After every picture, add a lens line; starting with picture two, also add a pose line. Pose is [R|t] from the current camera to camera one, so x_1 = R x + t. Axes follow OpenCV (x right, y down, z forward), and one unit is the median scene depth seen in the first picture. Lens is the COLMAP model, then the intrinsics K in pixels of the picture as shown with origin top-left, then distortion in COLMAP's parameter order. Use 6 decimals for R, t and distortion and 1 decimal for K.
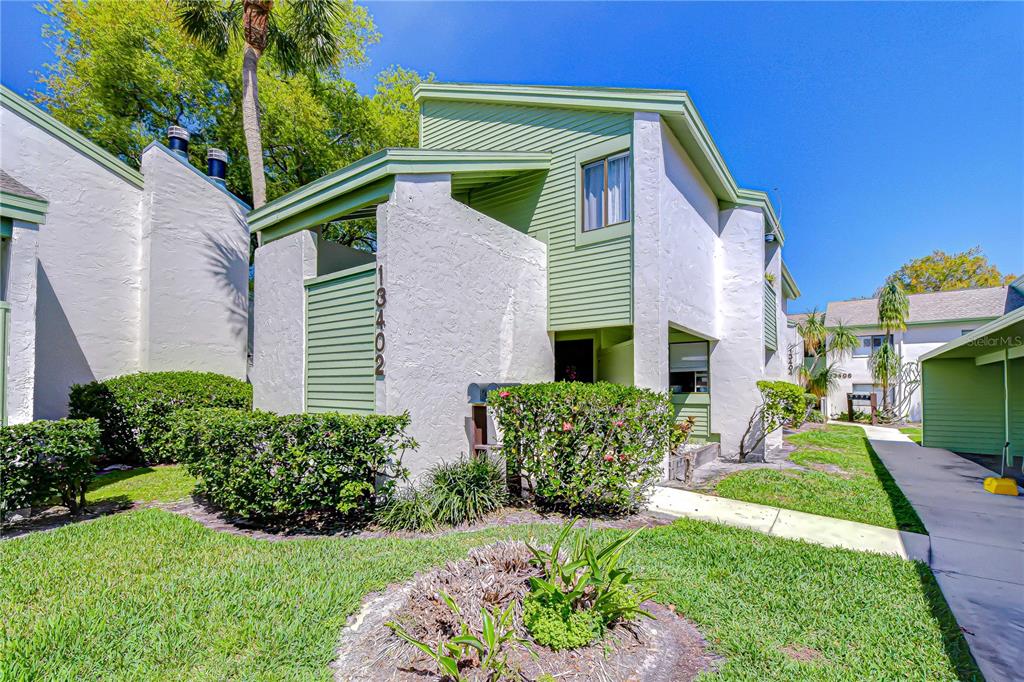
lens RADIAL K [[456.0, 0, 527.4], [0, 456.0, 384.6], [0, 0, 1]] dist [0.011525, -0.004465]
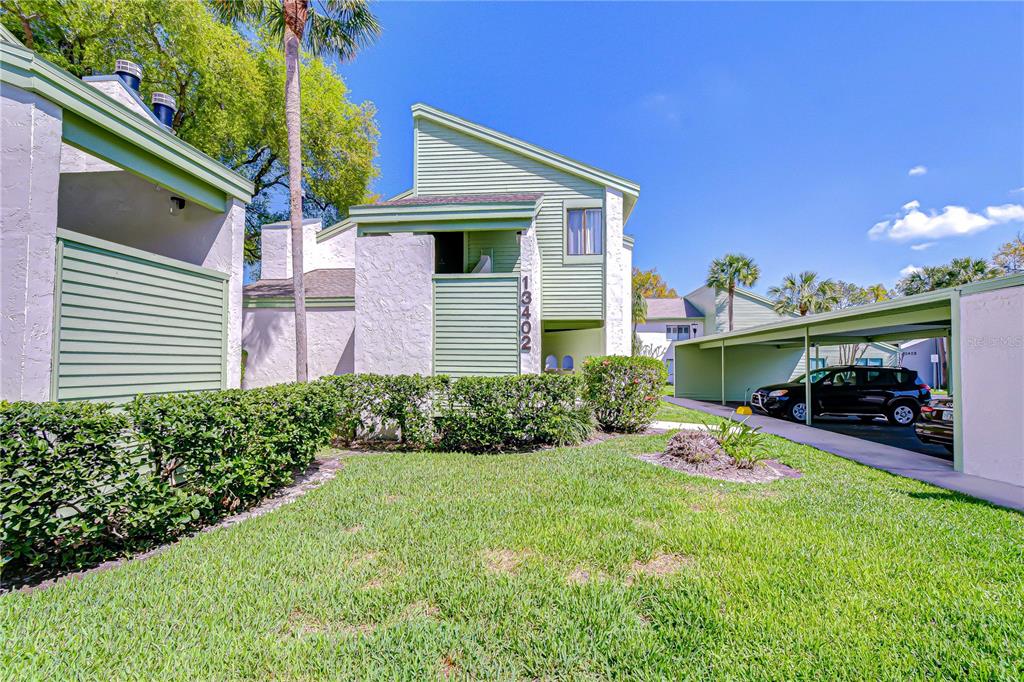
lens RADIAL K [[456.0, 0, 517.4], [0, 456.0, 350.8], [0, 0, 1]] dist [0.011525, -0.004465]
pose [[0.859004, 0.018329, 0.511641, -0.769511], [-0.009443, 0.999756, -0.019960, 0.009133], [-0.511882, 0.012315, 0.858967, -0.183228]]
